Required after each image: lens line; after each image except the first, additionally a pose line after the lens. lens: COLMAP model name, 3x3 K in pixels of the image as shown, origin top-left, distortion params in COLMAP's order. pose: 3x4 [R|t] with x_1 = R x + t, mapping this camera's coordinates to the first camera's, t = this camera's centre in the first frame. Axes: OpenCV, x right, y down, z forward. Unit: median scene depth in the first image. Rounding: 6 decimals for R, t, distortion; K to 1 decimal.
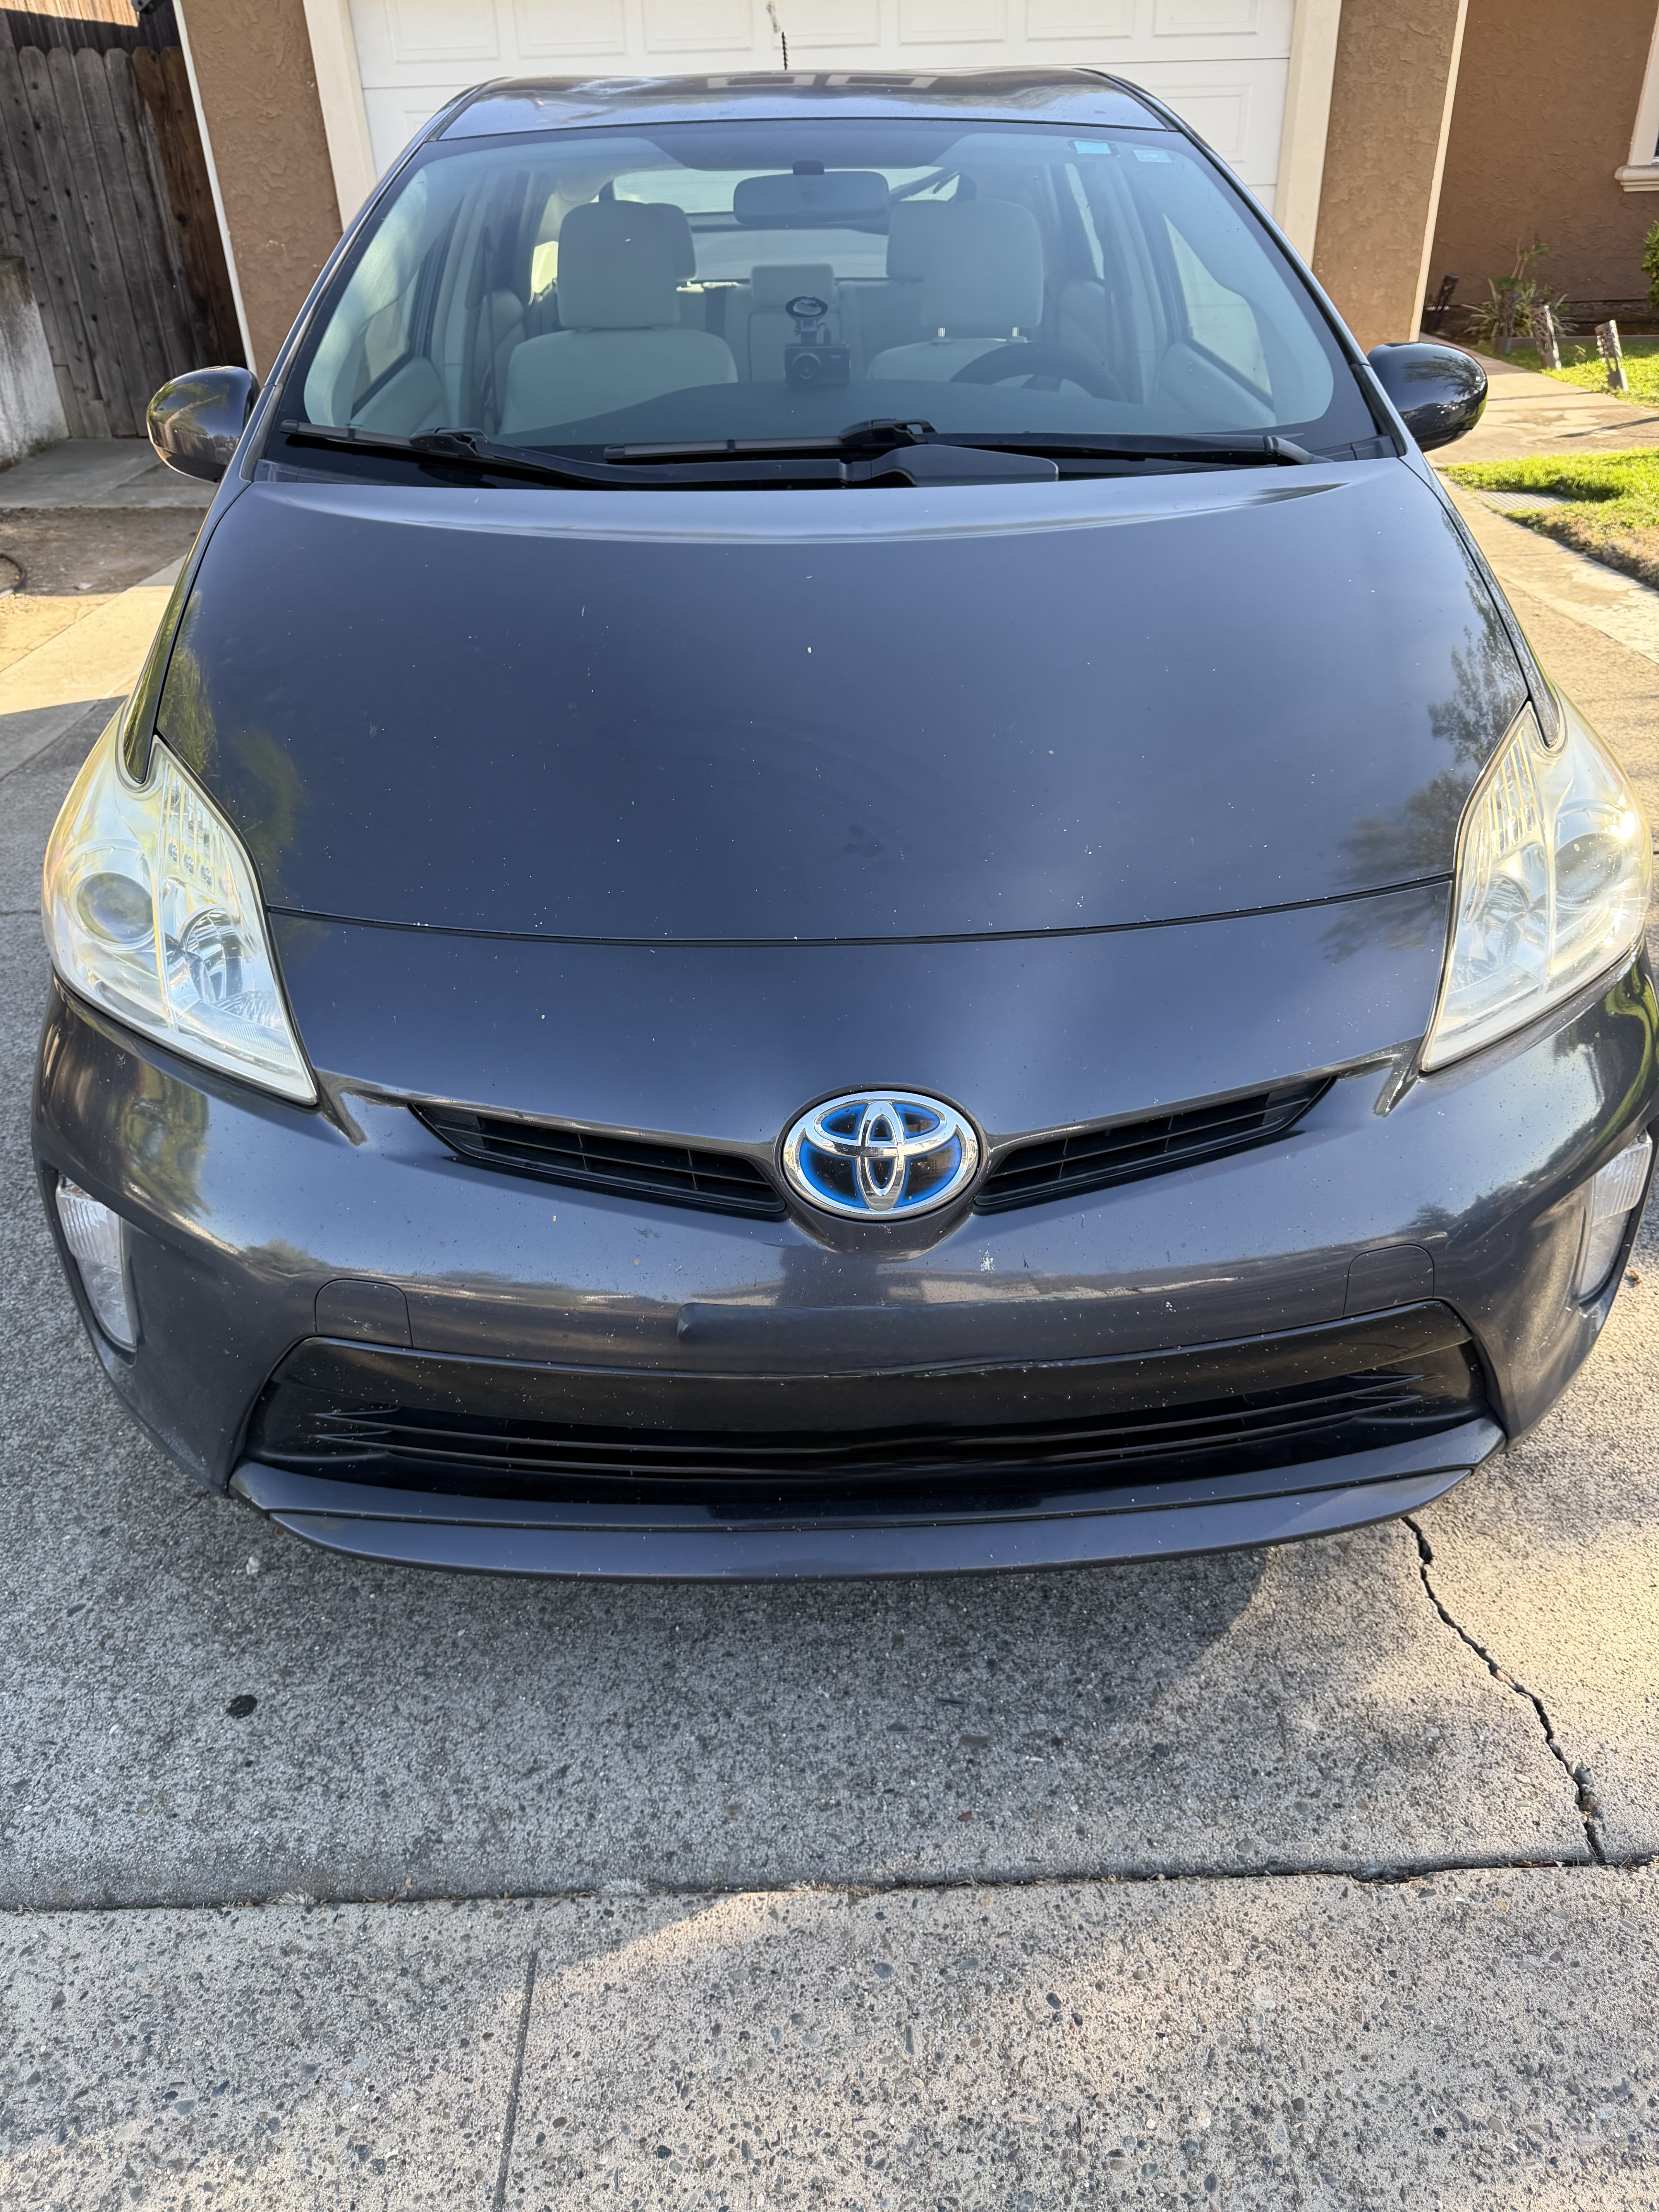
lens RADIAL K [[1570.1, 0, 821.0], [0, 1570.1, 1113.8], [0, 0, 1]] dist [0.011613, -0.019846]
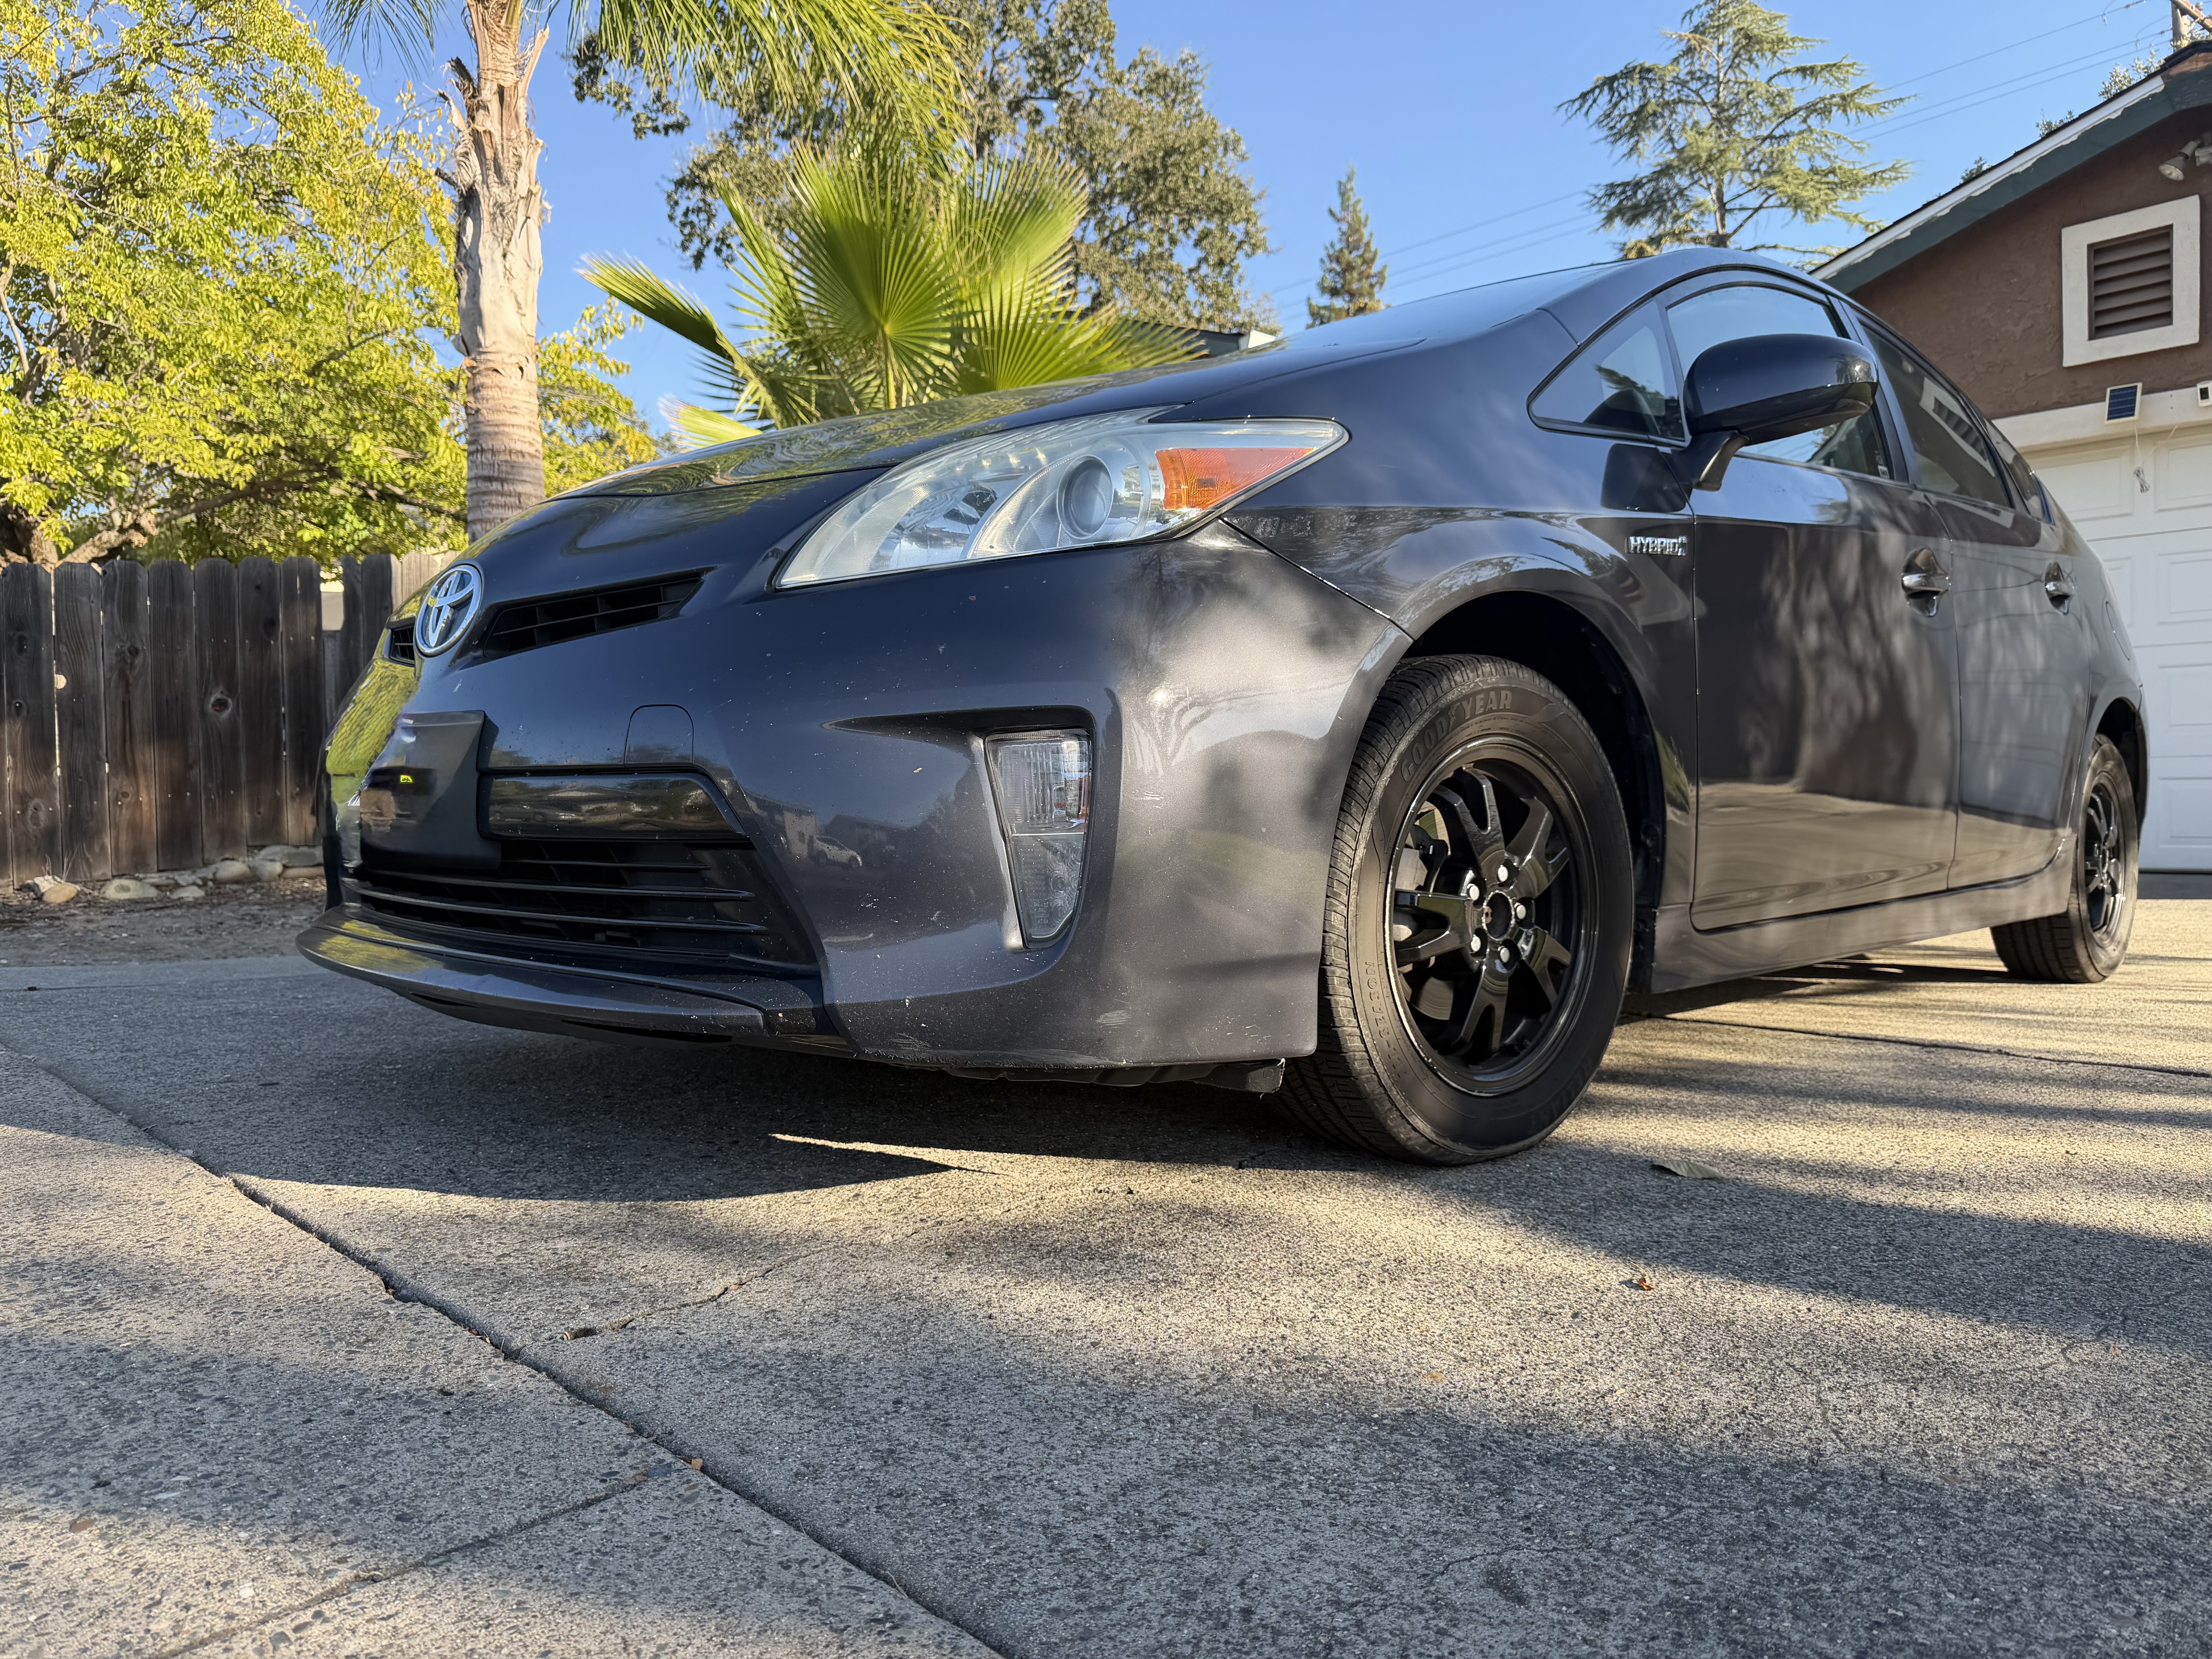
lens RADIAL K [[1570.1, 0, 1118.4], [0, 1570.1, 810.2], [0, 0, 1]] dist [0.011613, -0.019846]
pose [[0.686407, 0.023383, -0.726841, 1.208929], [-0.379332, 0.864248, -0.330427, 0.337809], [0.620445, 0.502522, 0.602096, 0.483534]]
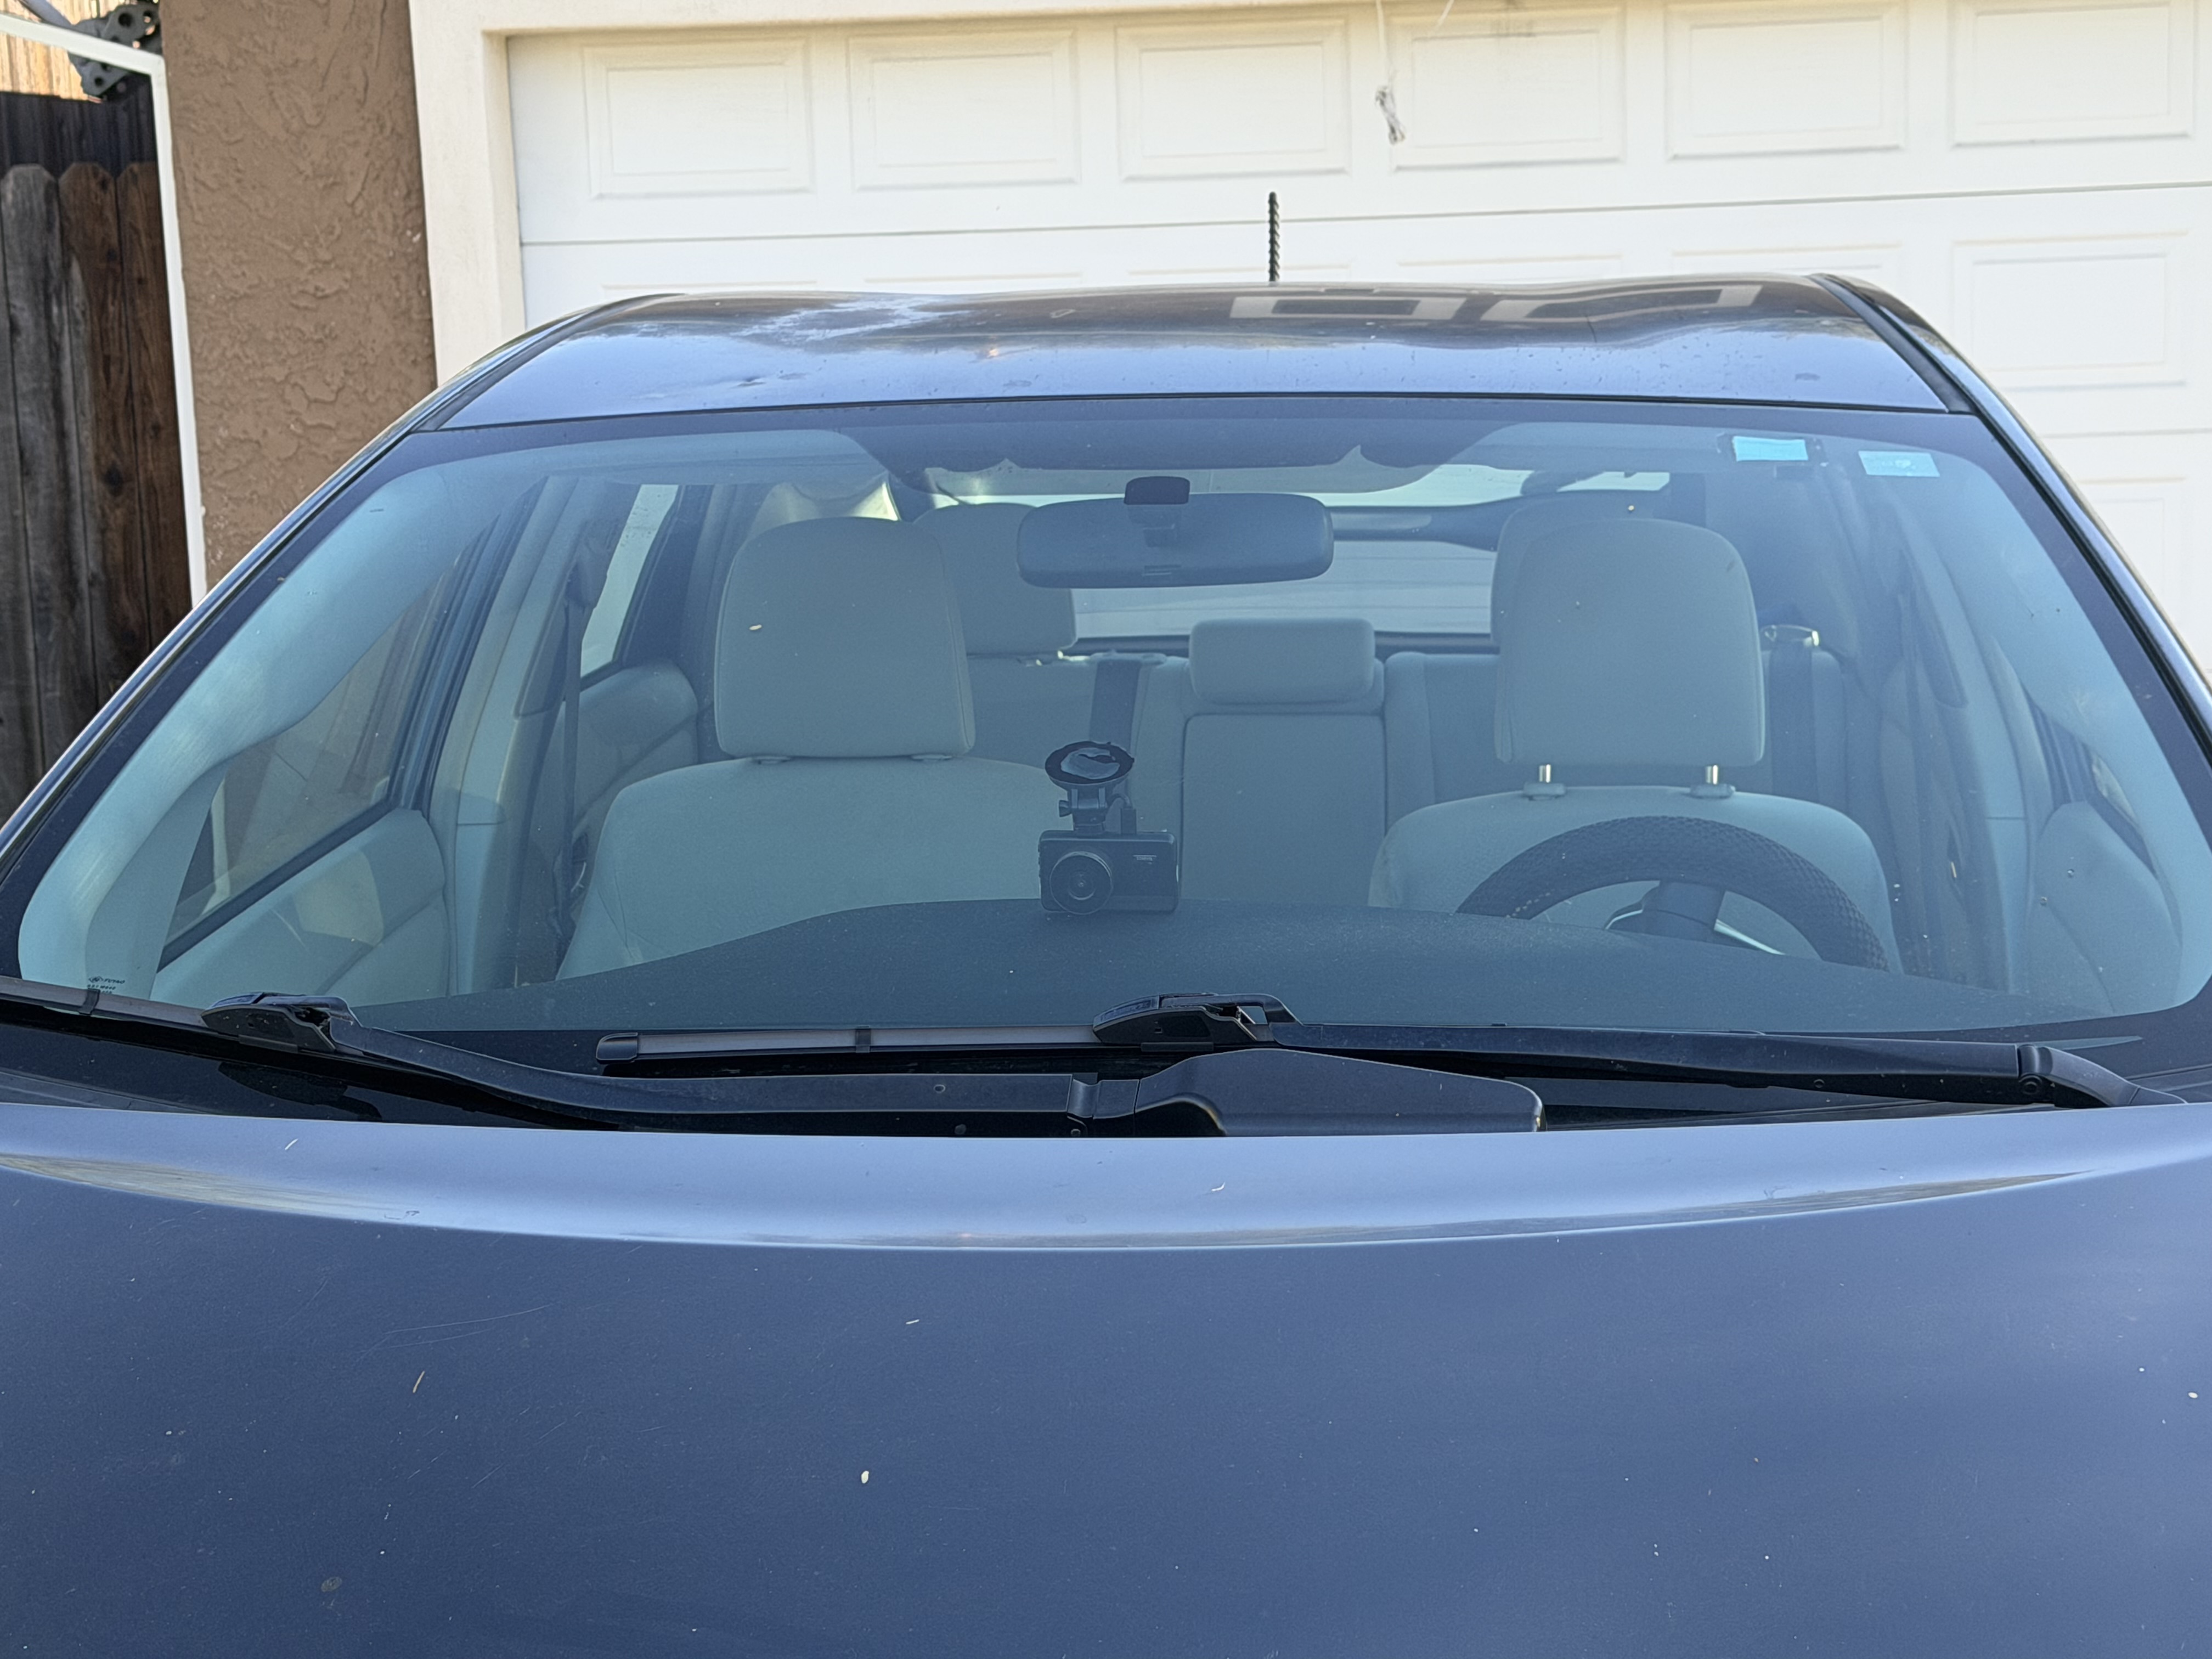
lens RADIAL K [[4092.7, 0, 1123.1], [0, 4092.7, 829.1], [0, 0, 1]] dist [0.114266, 0.000000]
pose [[0.993108, 0.013417, -0.116428, 0.195316], [-0.060389, 0.909977, -0.410238, 0.017897], [0.100443, 0.414442, 0.904516, -0.149936]]
